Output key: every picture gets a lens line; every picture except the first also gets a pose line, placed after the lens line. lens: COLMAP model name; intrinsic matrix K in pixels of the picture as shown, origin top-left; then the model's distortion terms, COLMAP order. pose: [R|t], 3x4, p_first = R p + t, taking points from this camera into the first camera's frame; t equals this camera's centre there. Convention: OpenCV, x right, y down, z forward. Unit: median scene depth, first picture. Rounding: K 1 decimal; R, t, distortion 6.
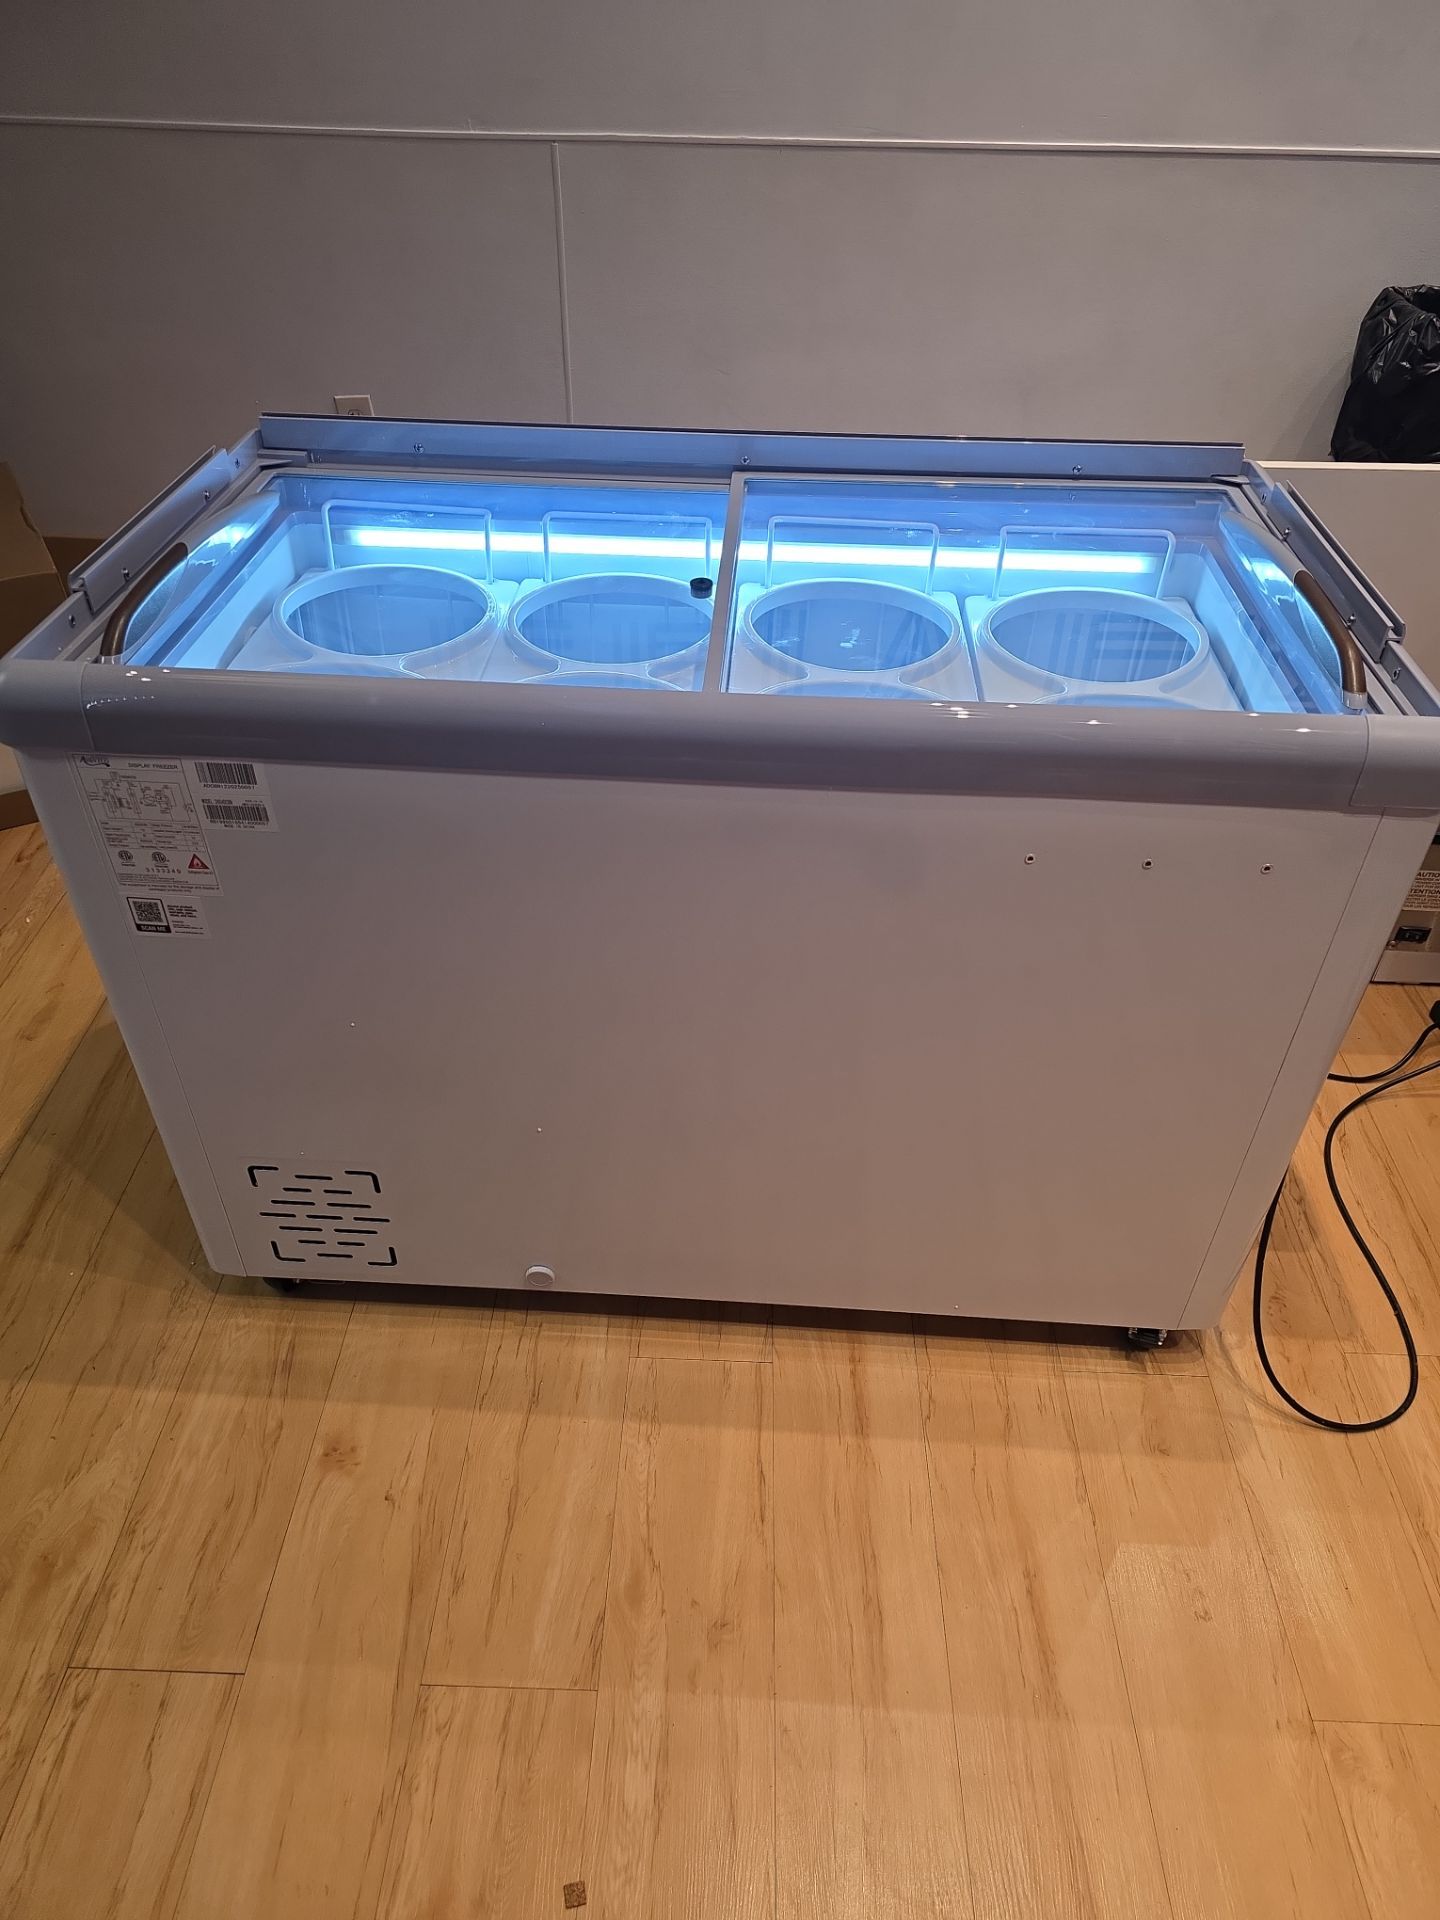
lens RADIAL K [[1316.6, 0, 720.0], [0, 1316.6, 960.0], [0, 0, 1]] dist [0.002937, -0.005813]
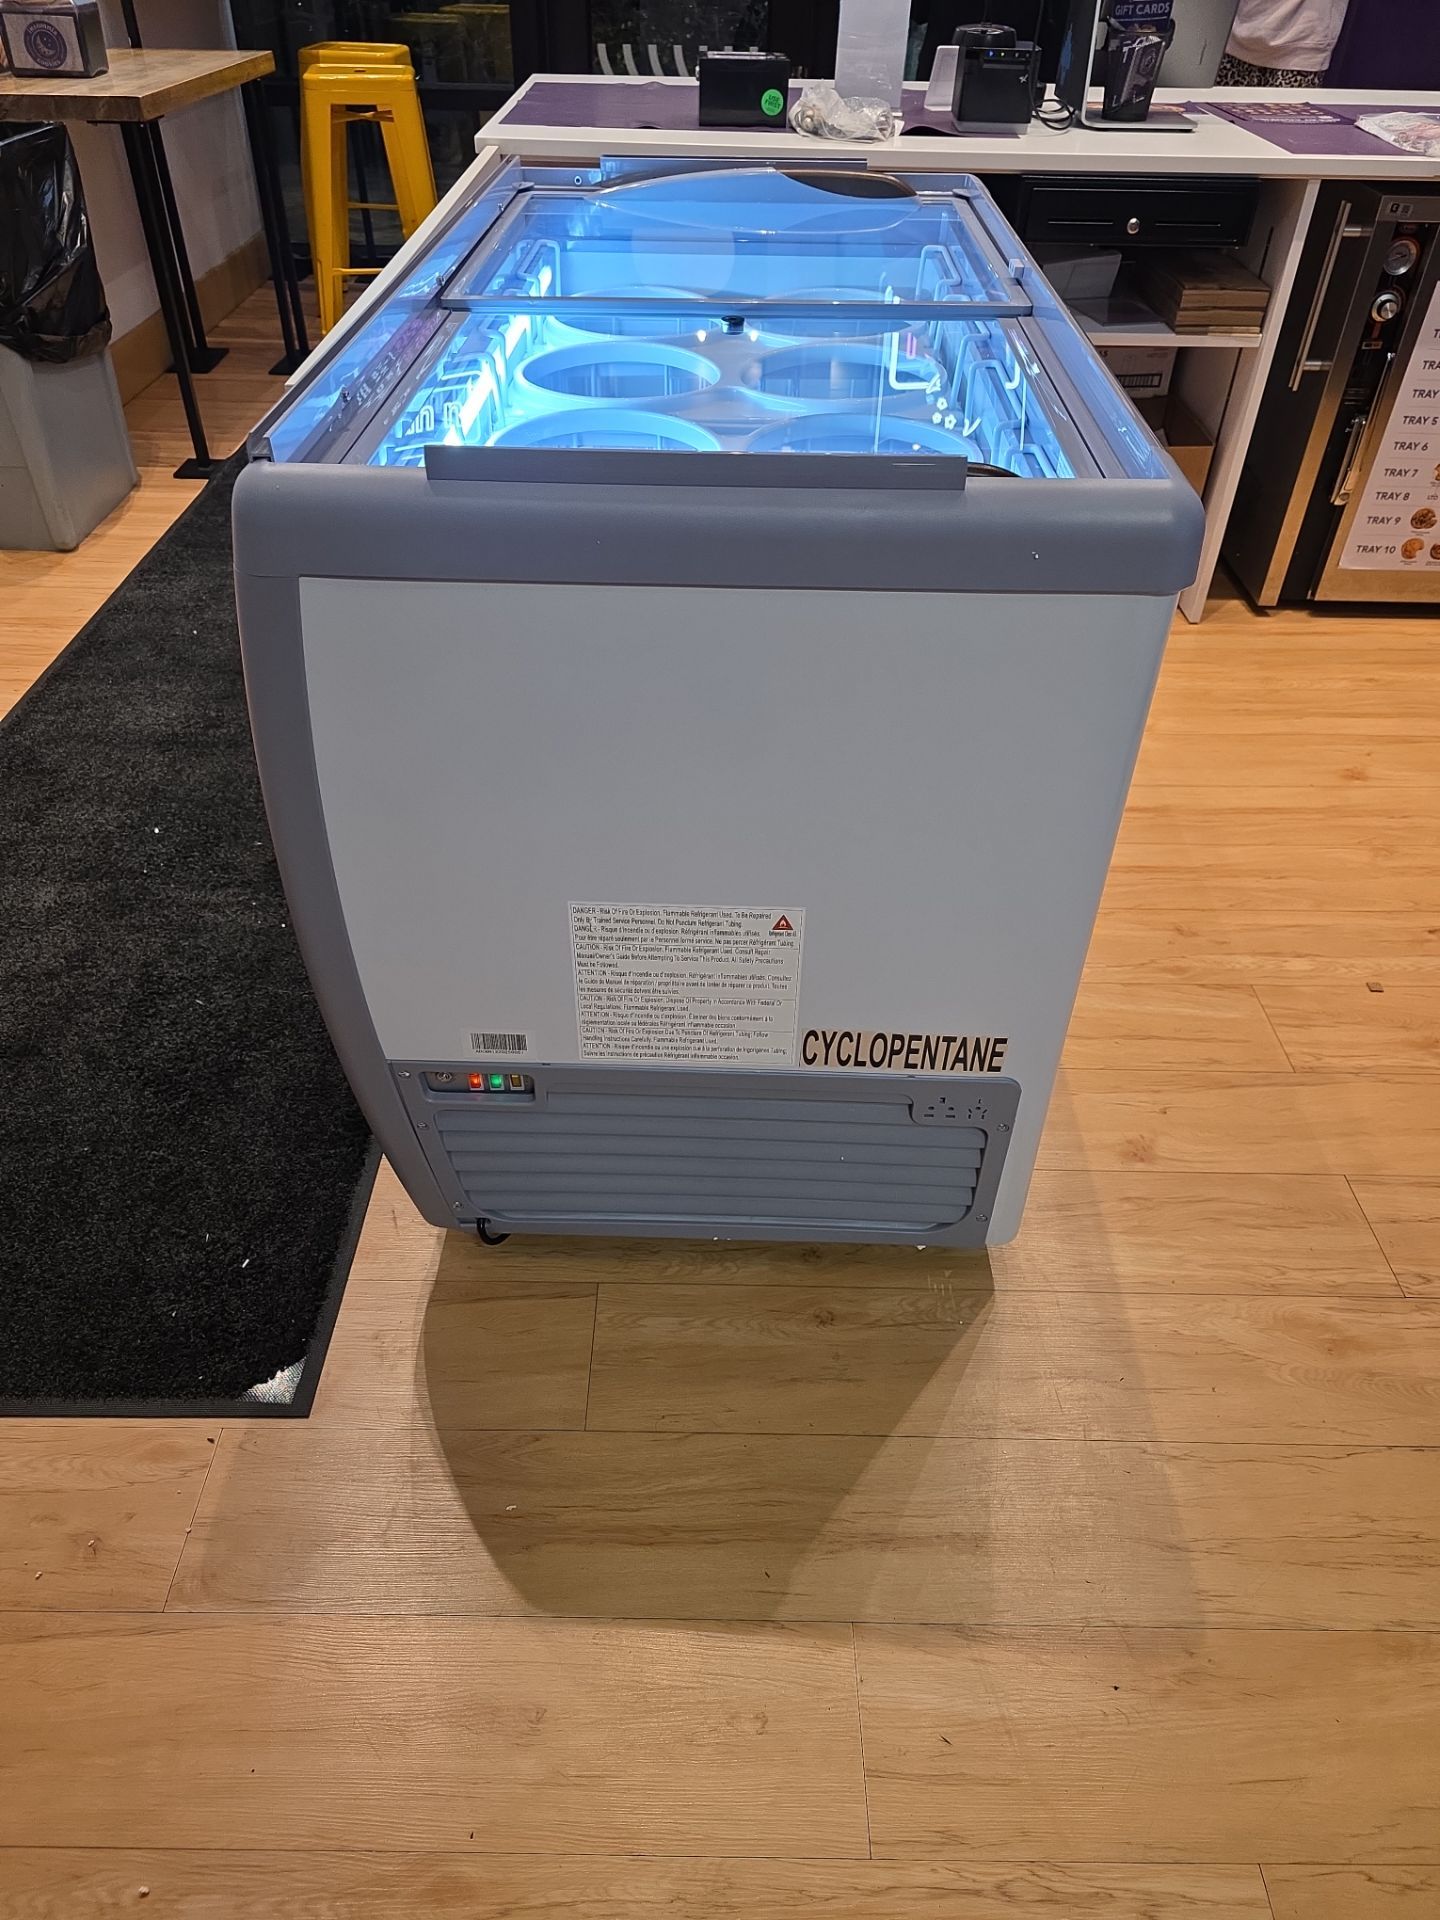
lens RADIAL K [[1316.6, 0, 720.0], [0, 1316.6, 960.0], [0, 0, 1]] dist [0.002937, -0.005813]
pose [[-0.031362, -0.646415, 0.762341, -1.075039], [0.625437, 0.582247, 0.519438, -0.519429], [-0.779644, 0.493087, 0.386032, 0.843173]]
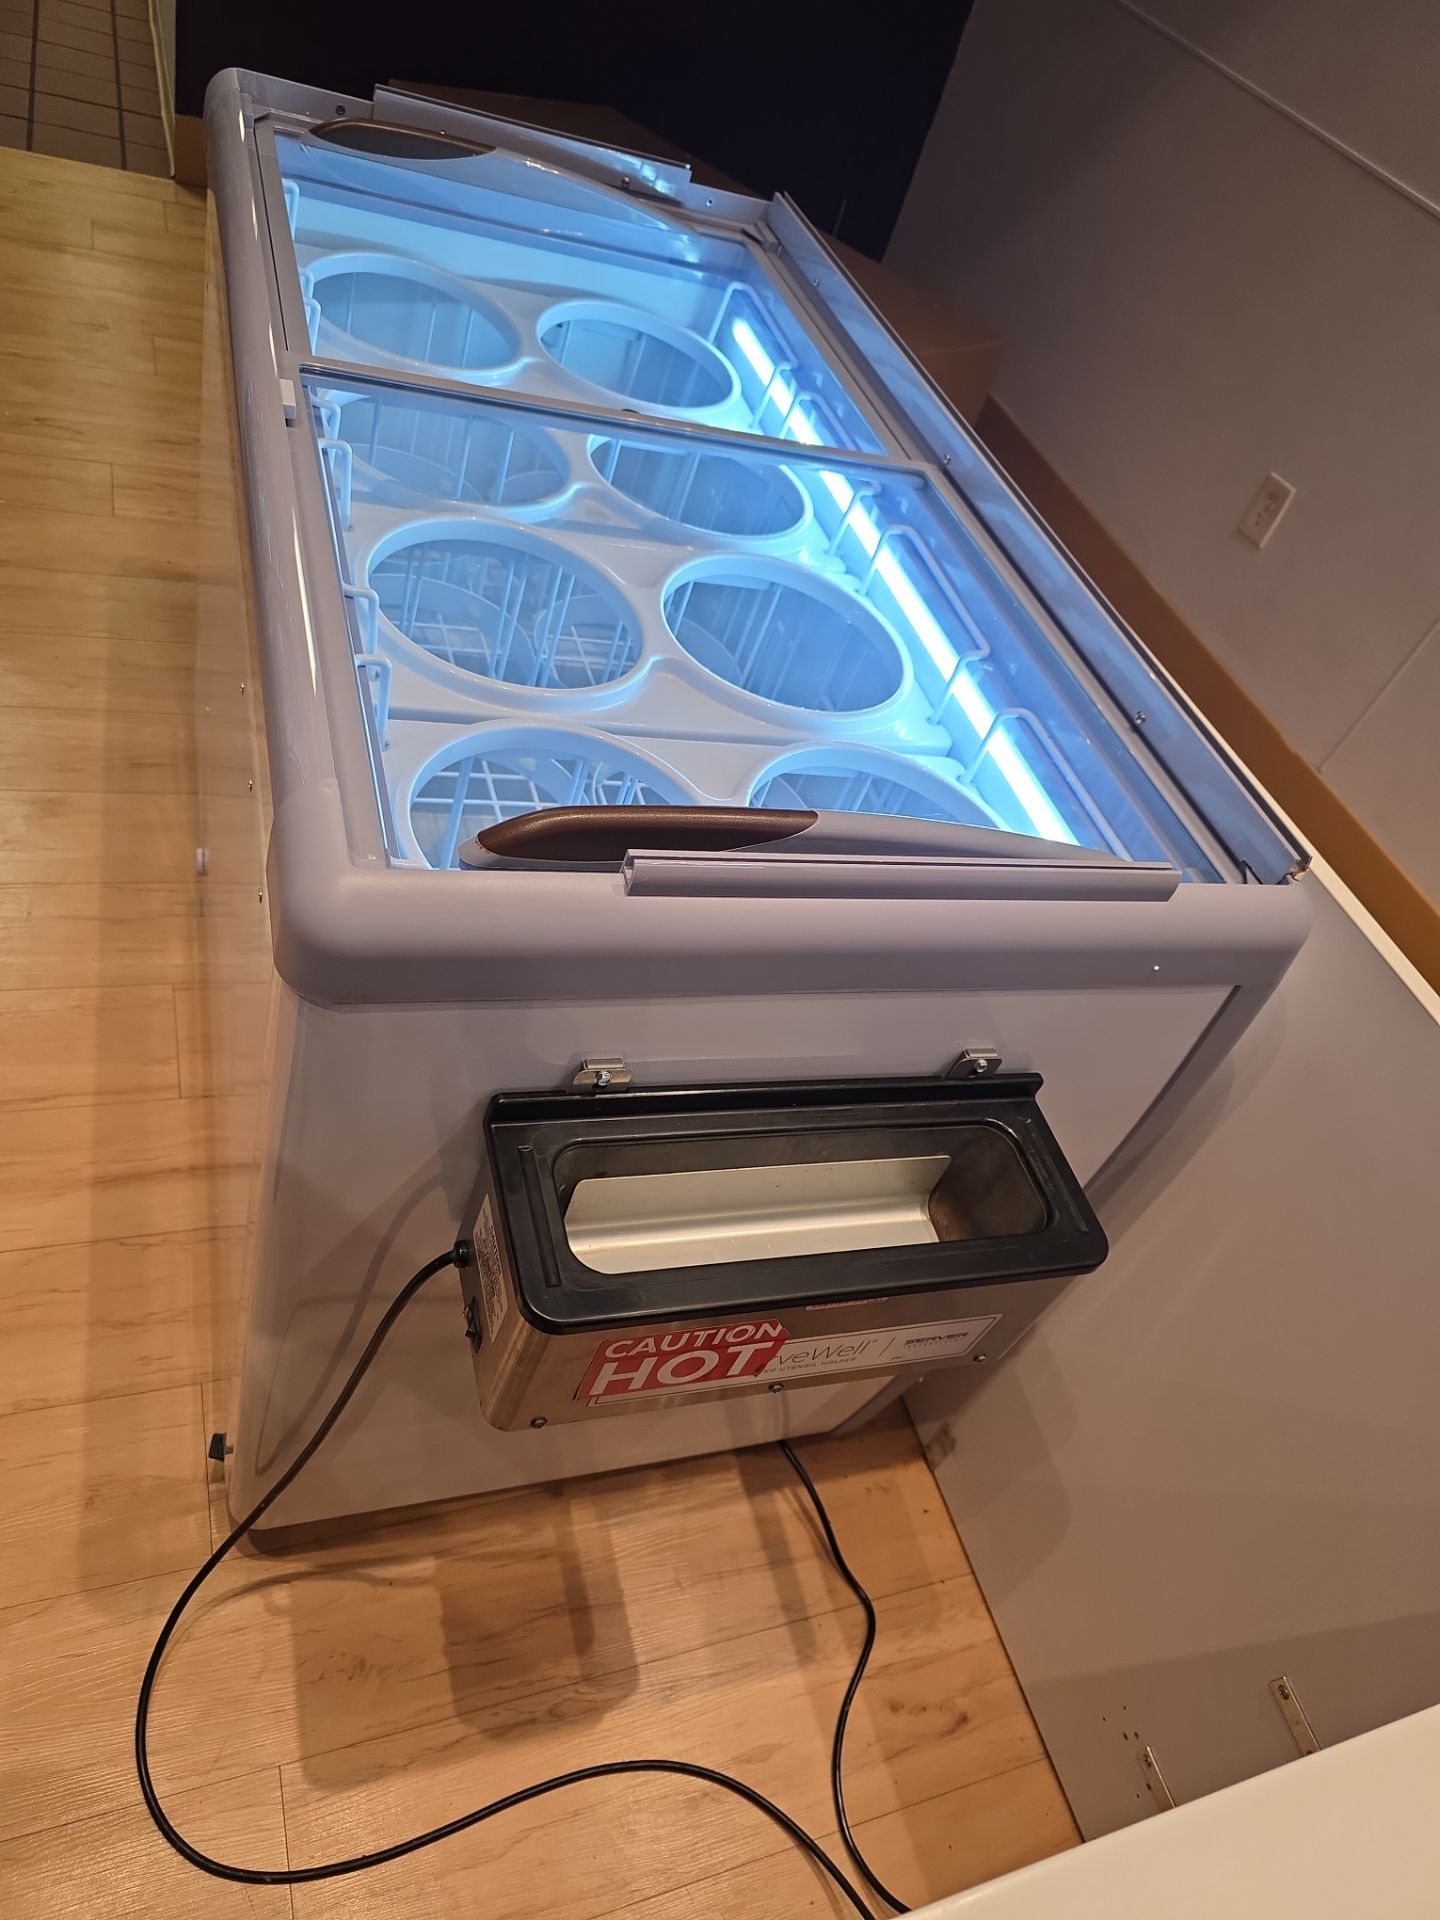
lens RADIAL K [[1316.6, 0, 720.0], [0, 1316.6, 960.0], [0, 0, 1]] dist [0.002937, -0.005813]
pose [[0.326842, 0.728316, -0.602270, 0.775003], [-0.790061, 0.560277, 0.248783, -0.342125], [0.518631, 0.394518, 0.758536, 0.511634]]
